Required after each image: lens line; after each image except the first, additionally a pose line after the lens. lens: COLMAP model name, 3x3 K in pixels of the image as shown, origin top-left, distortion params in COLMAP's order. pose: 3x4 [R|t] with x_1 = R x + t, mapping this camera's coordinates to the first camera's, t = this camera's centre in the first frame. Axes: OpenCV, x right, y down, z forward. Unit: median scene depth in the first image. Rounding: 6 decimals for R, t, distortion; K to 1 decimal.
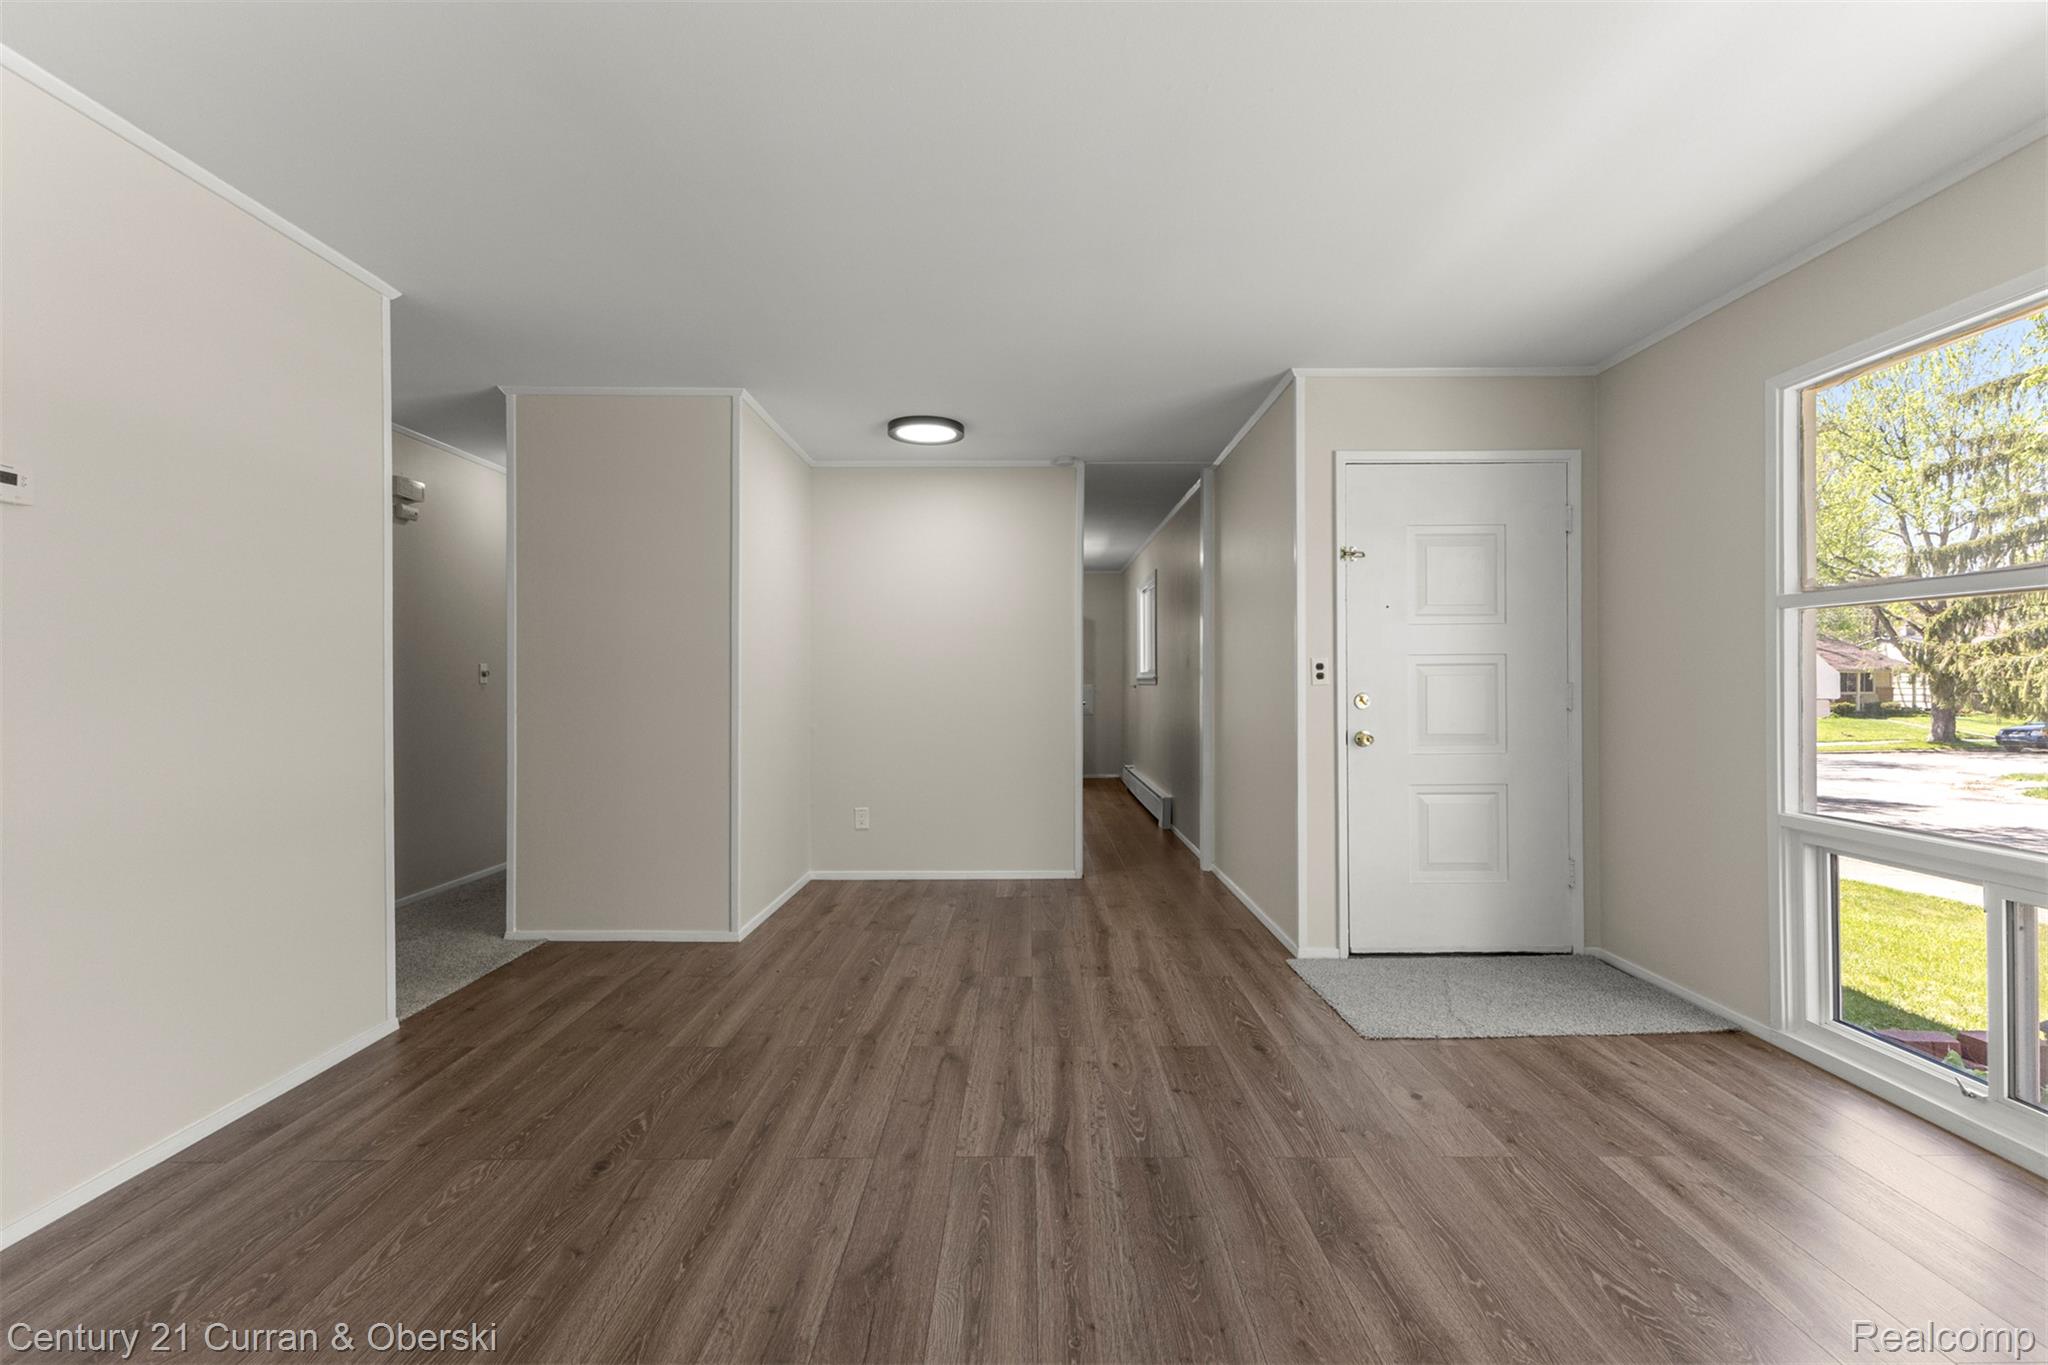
lens RADIAL K [[889.3, 0, 1025.5], [0, 889.3, 677.9], [0, 0, 1]] dist [0.009481, -0.002016]
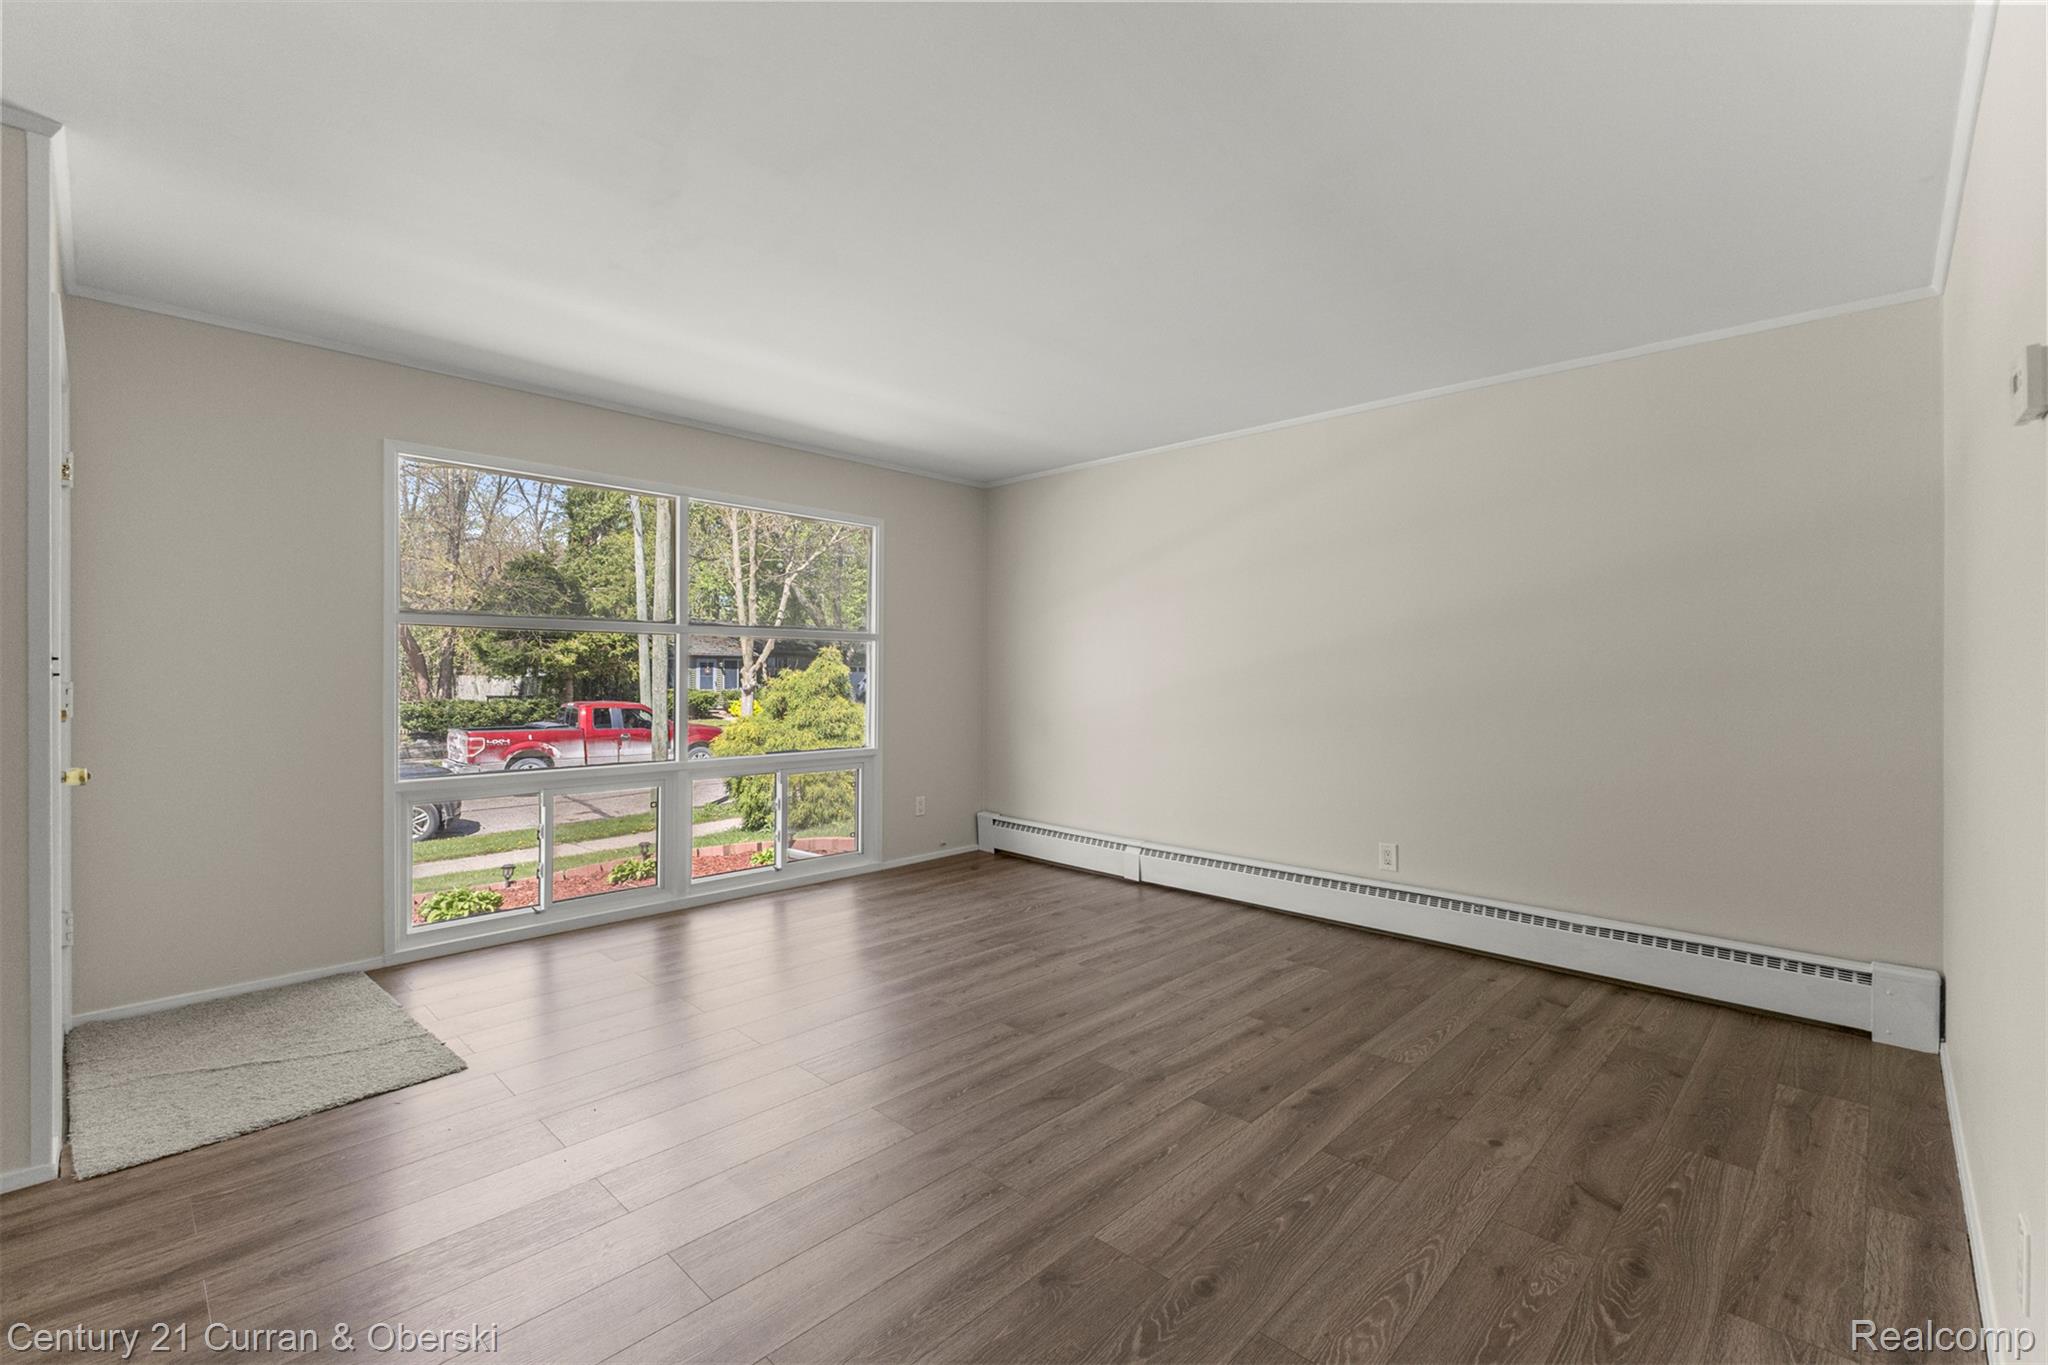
lens RADIAL K [[889.3, 0, 1029.3], [0, 889.3, 676.5], [0, 0, 1]] dist [0.009481, -0.002016]
pose [[-0.727567, -0.003719, 0.686027, -0.587404], [-0.003365, 0.999993, 0.001853, -0.005657], [-0.686029, -0.000960, -0.727574, 1.094021]]
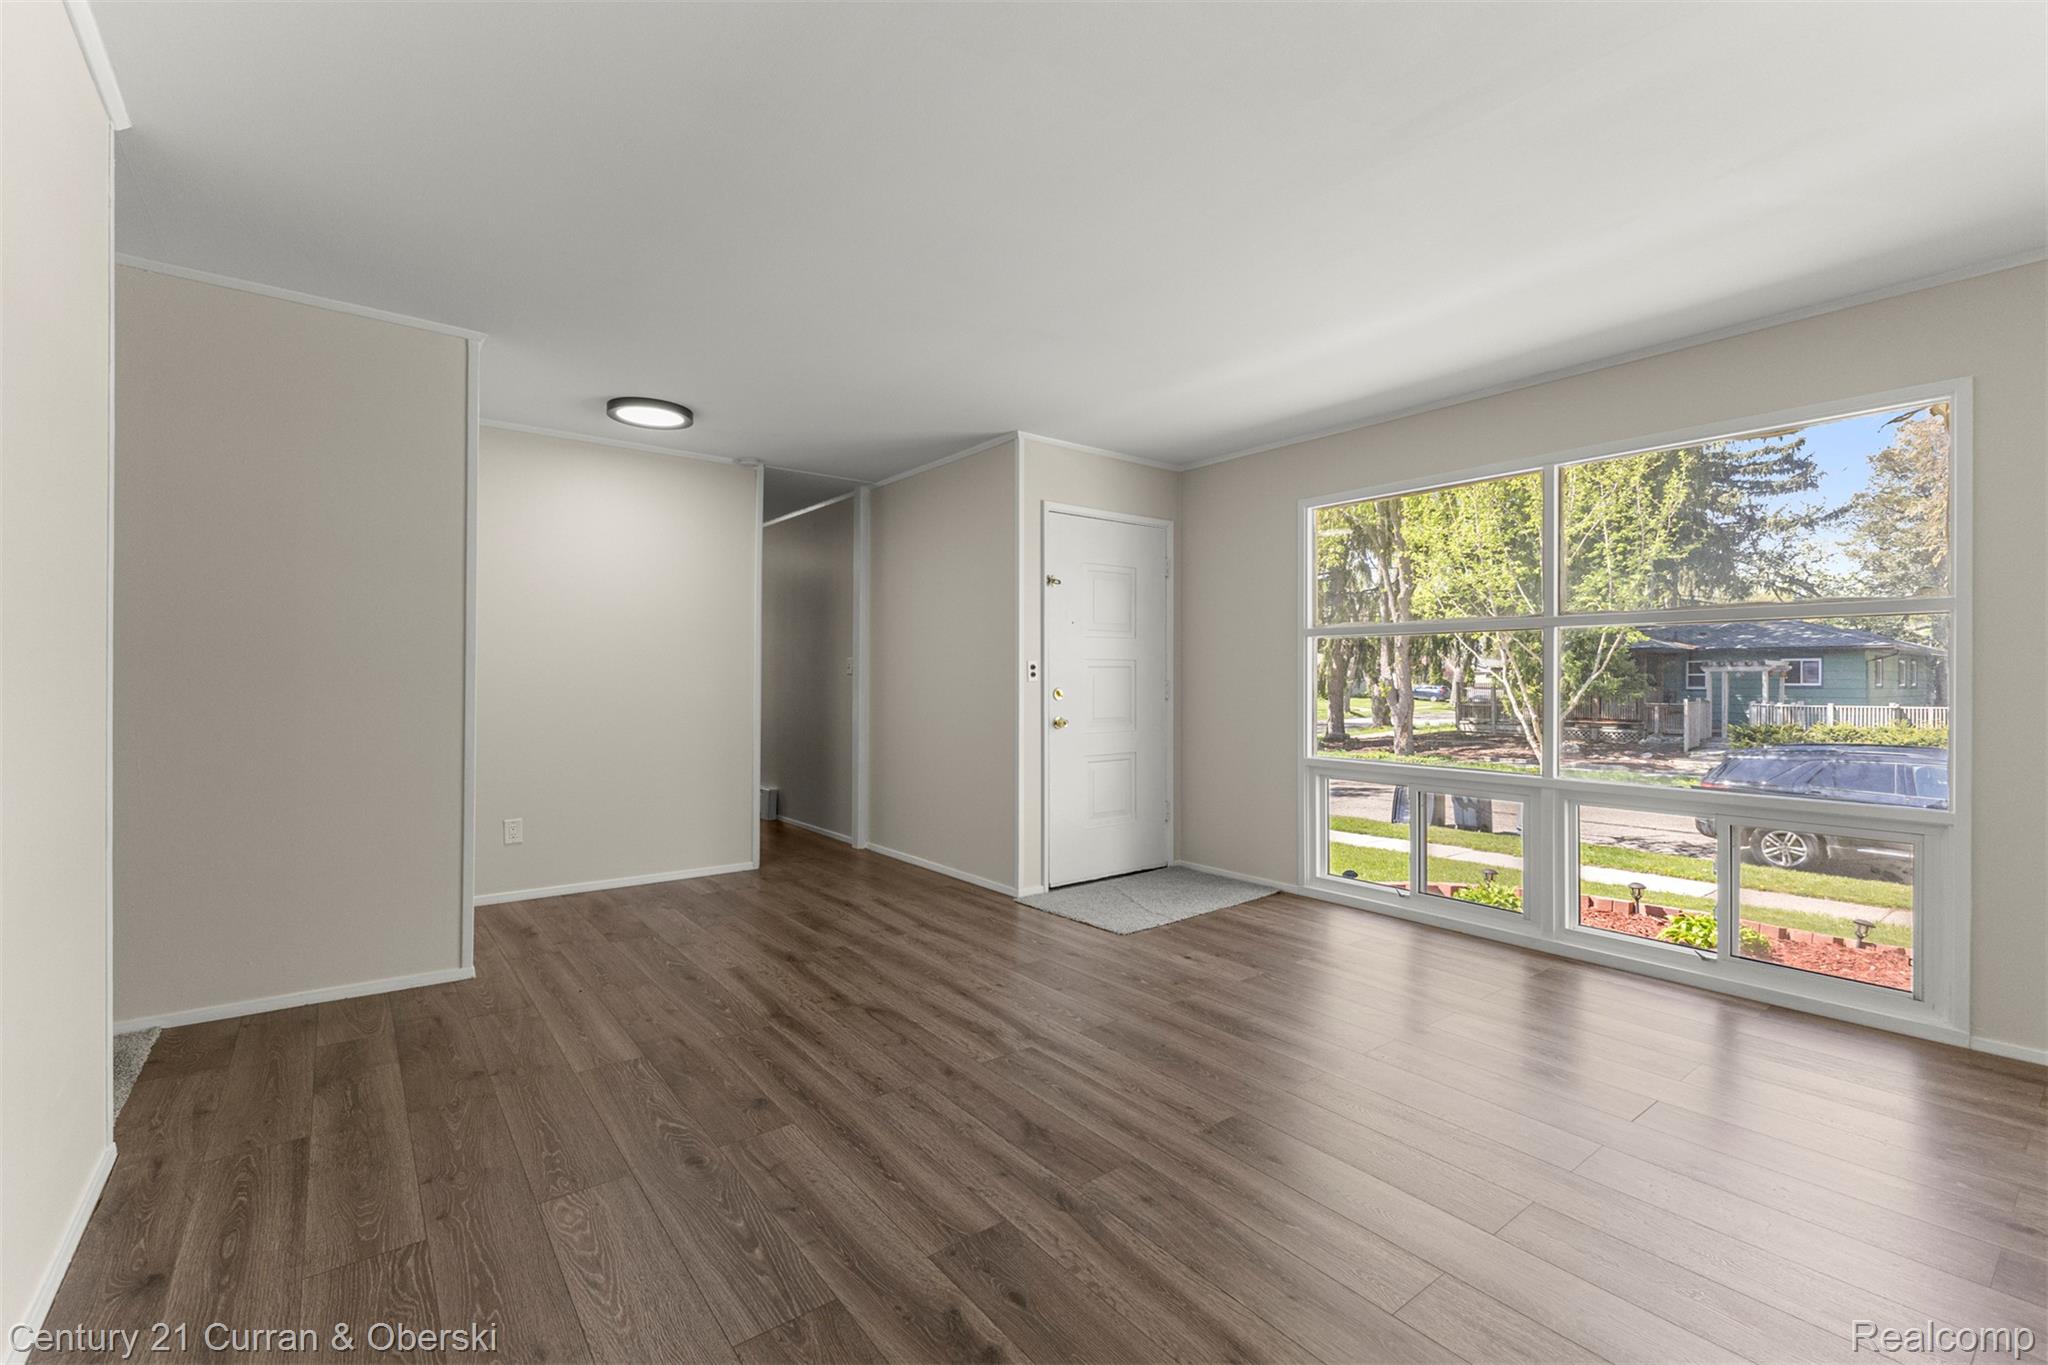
lens RADIAL K [[889.3, 0, 1024.1], [0, 889.3, 681.0], [0, 0, 1]] dist [0.009481, -0.002016]
pose [[0.790851, 0.005274, 0.611987, -0.512404], [-0.008487, 0.999961, 0.002350, 0.004757], [-0.611951, -0.007053, 0.790865, -0.003116]]
